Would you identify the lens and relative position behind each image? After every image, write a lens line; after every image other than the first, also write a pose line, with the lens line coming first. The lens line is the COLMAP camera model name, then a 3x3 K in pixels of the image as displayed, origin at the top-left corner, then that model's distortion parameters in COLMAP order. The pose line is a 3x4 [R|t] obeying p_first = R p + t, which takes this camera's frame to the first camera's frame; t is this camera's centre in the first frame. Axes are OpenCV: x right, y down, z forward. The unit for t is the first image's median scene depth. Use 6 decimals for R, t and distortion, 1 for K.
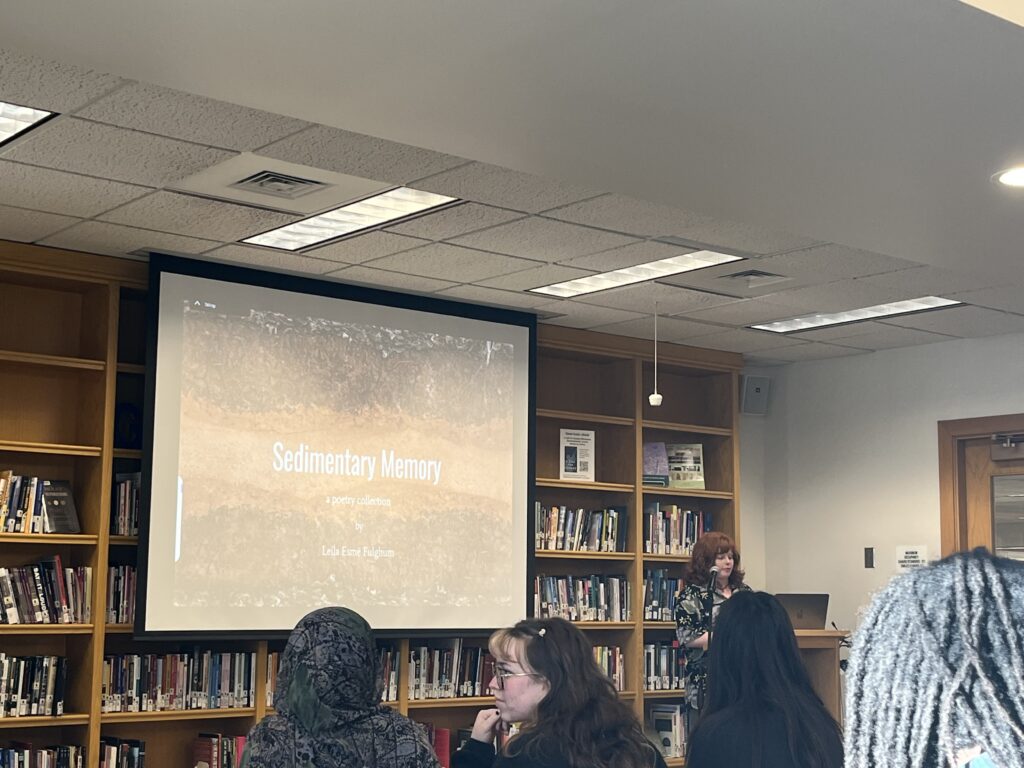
lens RADIAL K [[1578.2, 0, 519.0], [0, 1578.2, 394.1], [0, 0, 1]] dist [0.072988, 0.000000]
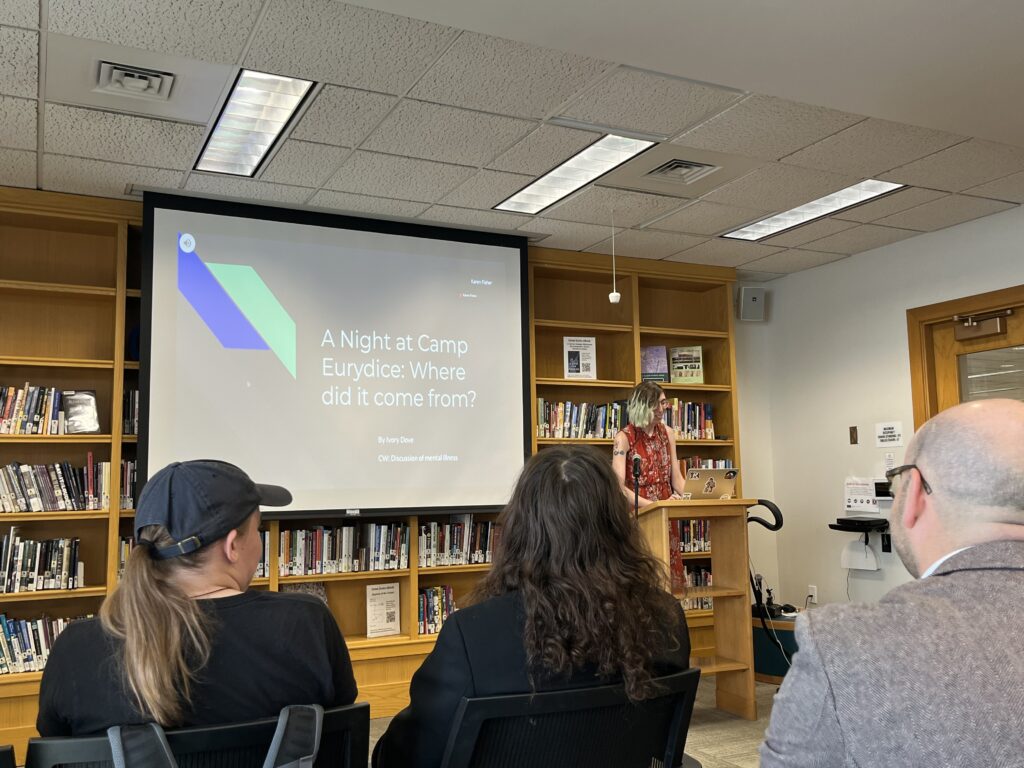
lens RADIAL K [[963.1, 0, 522.8], [0, 963.1, 387.2], [0, 0, 1]] dist [0.039331, 0.000000]
pose [[0.976739, -0.052803, -0.207827, 0.159689], [0.057068, 0.998264, 0.014575, 0.052888], [0.206697, -0.026096, 0.978057, 0.315639]]
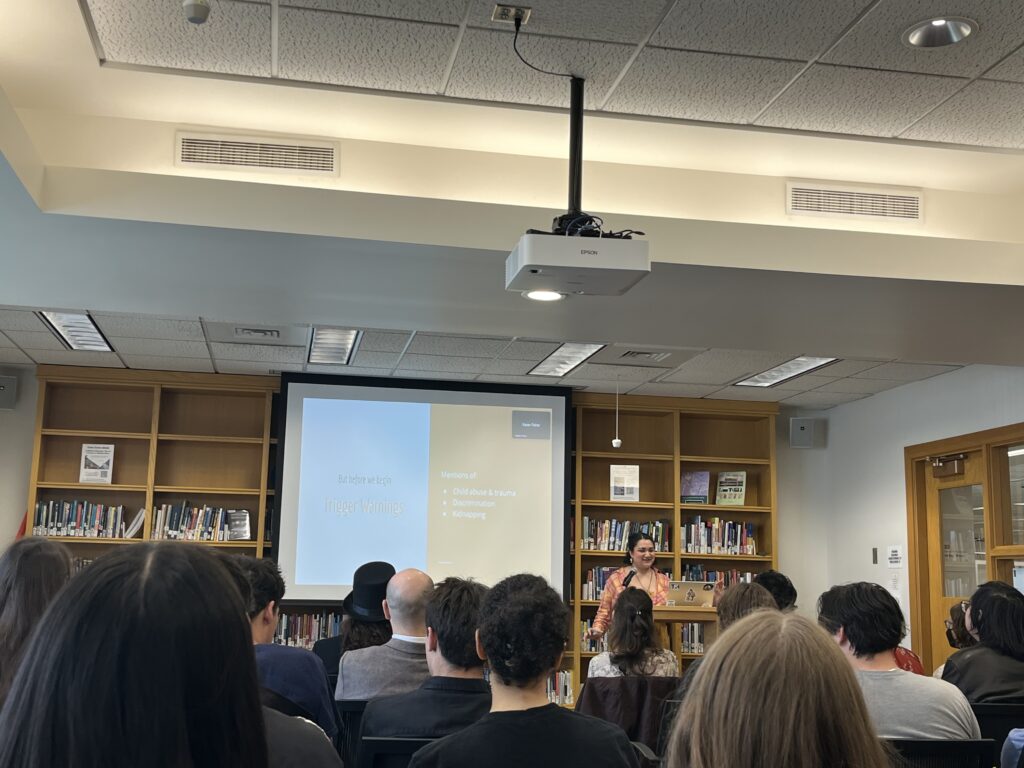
lens RADIAL K [[1238.9, 0, 502.5], [0, 1238.9, 373.4], [0, 0, 1]] dist [0.057806, 0.000000]
pose [[0.878056, -0.073959, -0.472808, 0.526371], [0.049517, 0.996724, -0.063954, 0.007025], [0.475989, 0.032743, 0.878842, -0.038620]]
